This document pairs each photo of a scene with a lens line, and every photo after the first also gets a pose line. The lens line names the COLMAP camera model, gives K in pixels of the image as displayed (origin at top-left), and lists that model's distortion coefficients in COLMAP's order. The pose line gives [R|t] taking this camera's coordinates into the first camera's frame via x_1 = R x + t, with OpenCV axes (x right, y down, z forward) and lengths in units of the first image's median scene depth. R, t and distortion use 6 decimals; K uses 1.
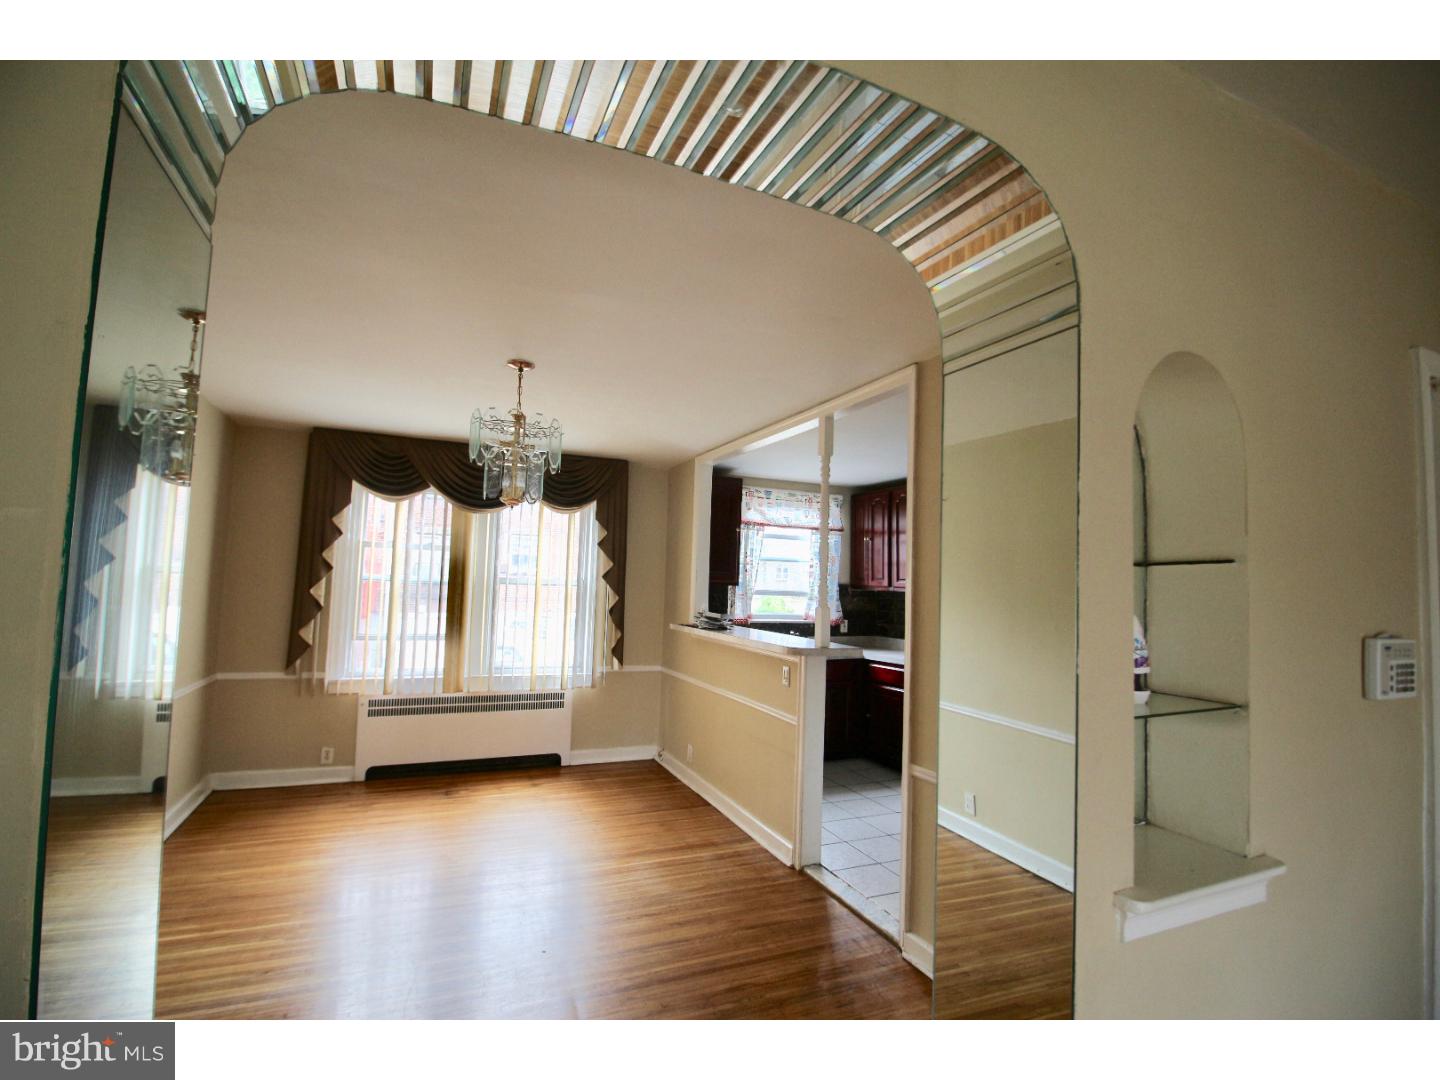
lens RADIAL K [[666.0, 0, 703.3], [0, 666.0, 541.9], [0, 0, 1]] dist [-0.001909, -0.010779]
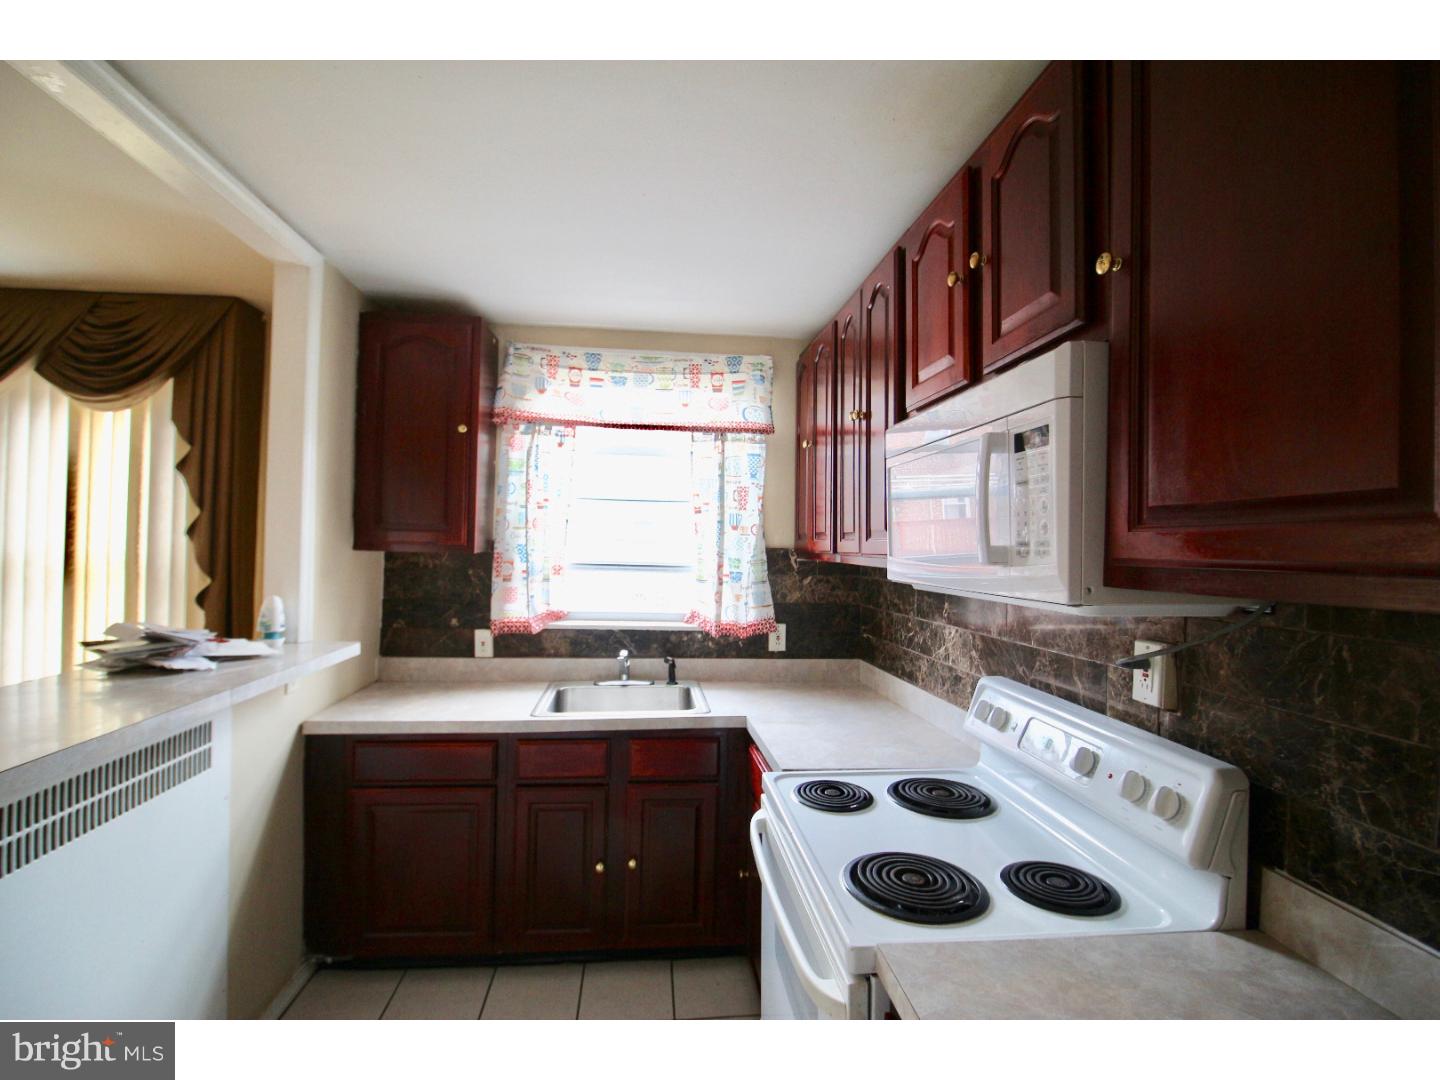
lens RADIAL K [[666.0, 0, 699.2], [0, 666.0, 542.6], [0, 0, 1]] dist [-0.001909, -0.010779]
pose [[0.950266, -0.010112, -0.311276, 0.396557], [0.025583, 0.998630, 0.045658, 0.048451], [0.310388, -0.051350, 0.949222, 0.706578]]
